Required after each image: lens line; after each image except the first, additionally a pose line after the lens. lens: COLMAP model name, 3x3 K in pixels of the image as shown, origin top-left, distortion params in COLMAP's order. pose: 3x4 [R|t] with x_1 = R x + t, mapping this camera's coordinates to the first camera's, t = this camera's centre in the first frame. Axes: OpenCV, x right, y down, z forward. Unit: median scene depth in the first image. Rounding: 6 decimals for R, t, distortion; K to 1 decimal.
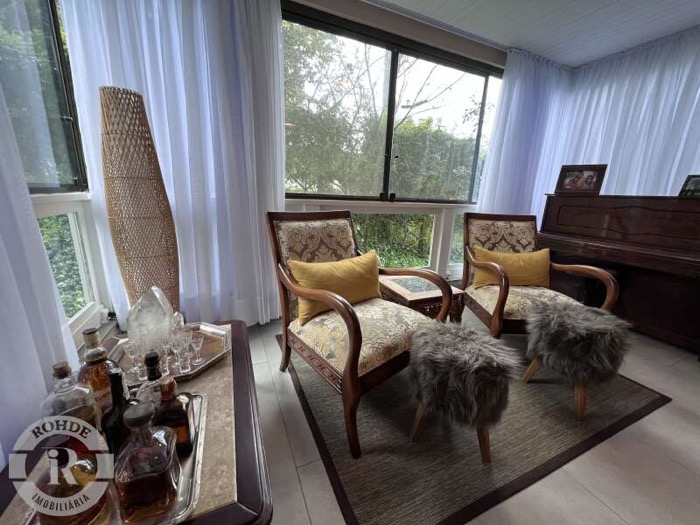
lens RADIAL K [[278.2, 0, 349.5], [0, 278.2, 263.3], [0, 0, 1]] dist [-0.001237, 0.000087]
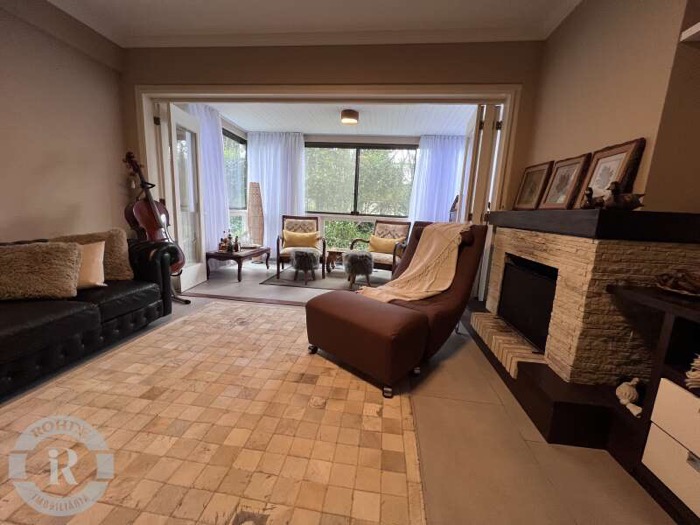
lens RADIAL K [[278.2, 0, 348.7], [0, 278.2, 262.4], [0, 0, 1]] dist [-0.001237, 0.000087]
pose [[0.859688, 0.088541, -0.503087, 1.361139], [-0.135576, 0.989091, -0.057601, 0.290847], [0.492499, 0.117726, 0.862314, -0.891442]]
